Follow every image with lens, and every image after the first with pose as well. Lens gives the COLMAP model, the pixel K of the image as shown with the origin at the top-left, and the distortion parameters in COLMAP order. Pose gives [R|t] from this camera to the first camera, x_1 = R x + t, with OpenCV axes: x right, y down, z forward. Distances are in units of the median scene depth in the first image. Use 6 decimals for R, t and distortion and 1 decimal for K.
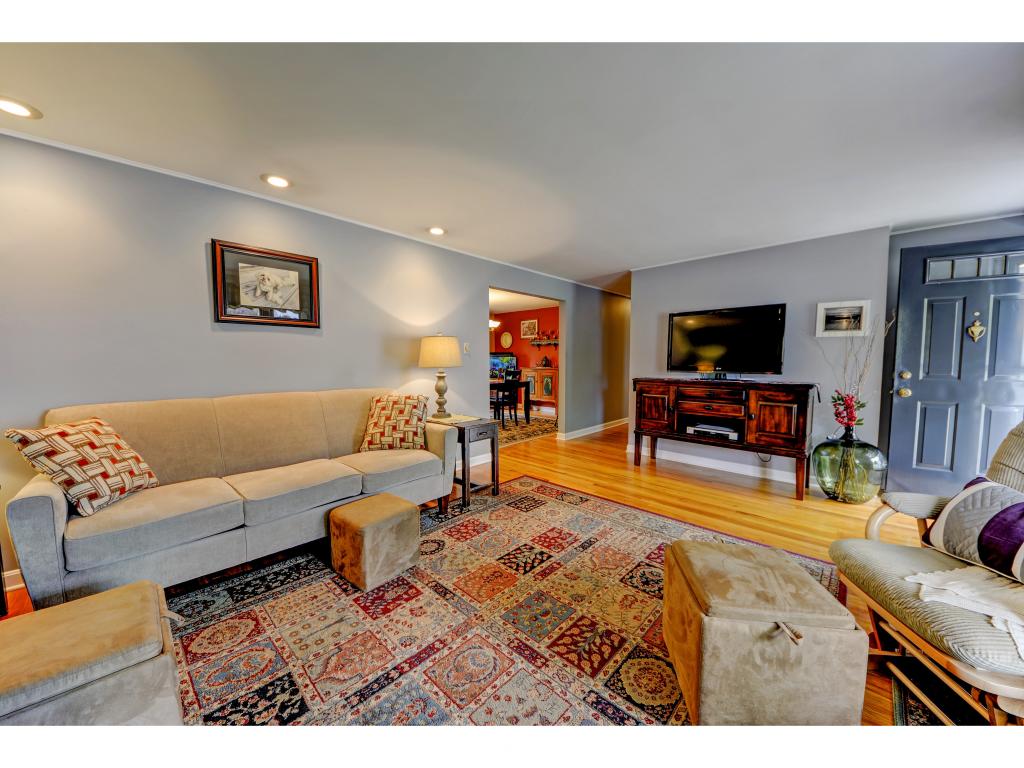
lens RADIAL K [[366.0, 0, 513.3], [0, 366.0, 382.7], [0, 0, 1]] dist [0.044997, -0.026834]
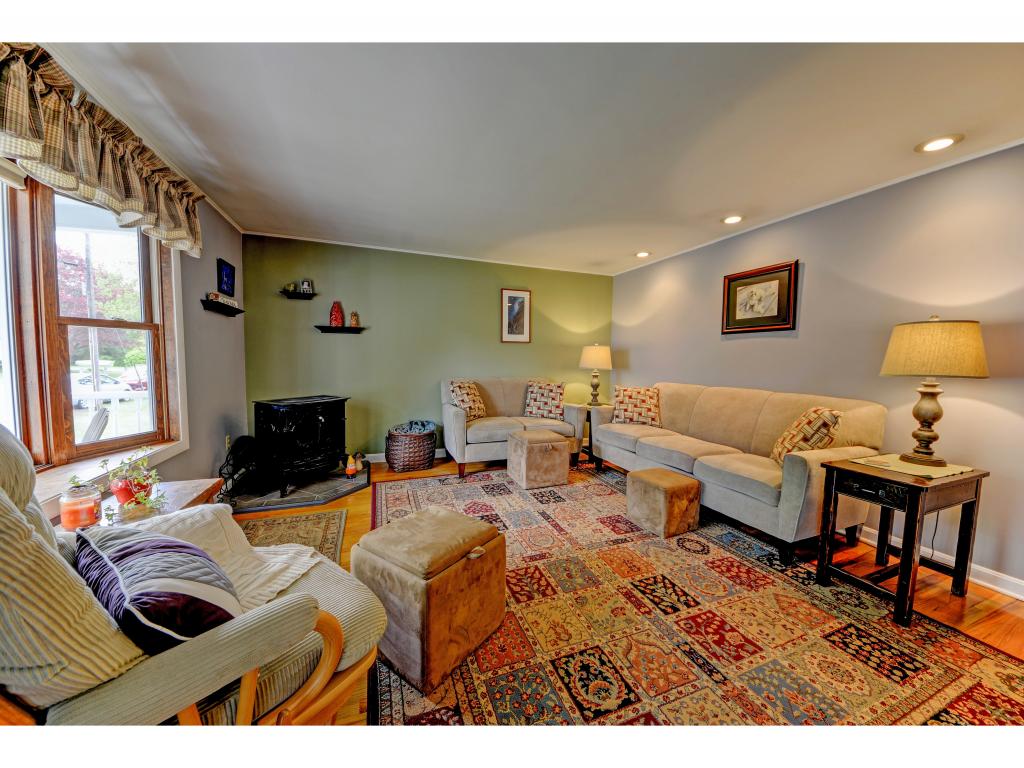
lens RADIAL K [[366.0, 0, 513.3], [0, 366.0, 382.7], [0, 0, 1]] dist [0.044997, -0.026834]
pose [[-0.431811, 0.055413, -0.900260, 0.821219], [-0.072184, 0.992786, 0.095731, -0.056375], [0.899071, 0.106323, -0.424696, 0.886200]]
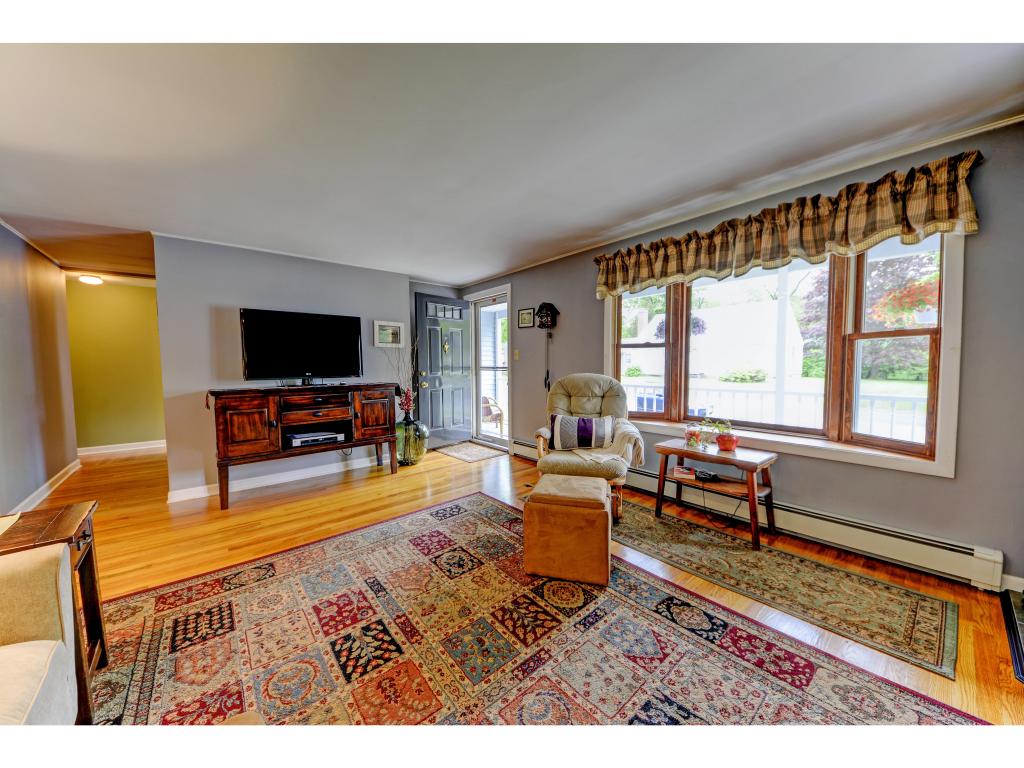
lens RADIAL K [[366.0, 0, 513.3], [0, 366.0, 382.7], [0, 0, 1]] dist [0.044997, -0.026834]
pose [[0.108608, -0.055215, 0.992550, -0.541606], [0.072699, 0.996224, 0.047464, -0.034252], [-0.991423, 0.067002, 0.112212, 0.540685]]
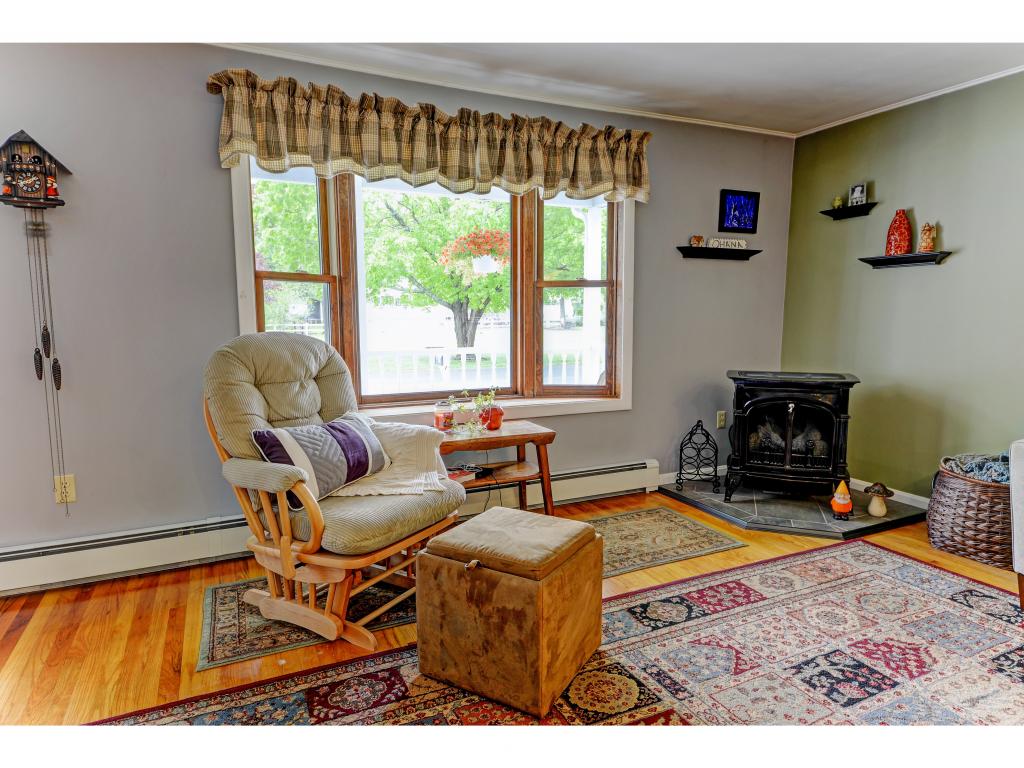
lens RADIAL K [[619.7, 0, 516.4], [0, 619.7, 380.6], [0, 0, 1]] dist [0.022192, -0.002313]
pose [[-0.936114, -0.036689, 0.349777, 0.047806], [0.025263, 0.984960, 0.170928, -0.072010], [-0.350787, 0.168845, -0.921108, 1.237017]]
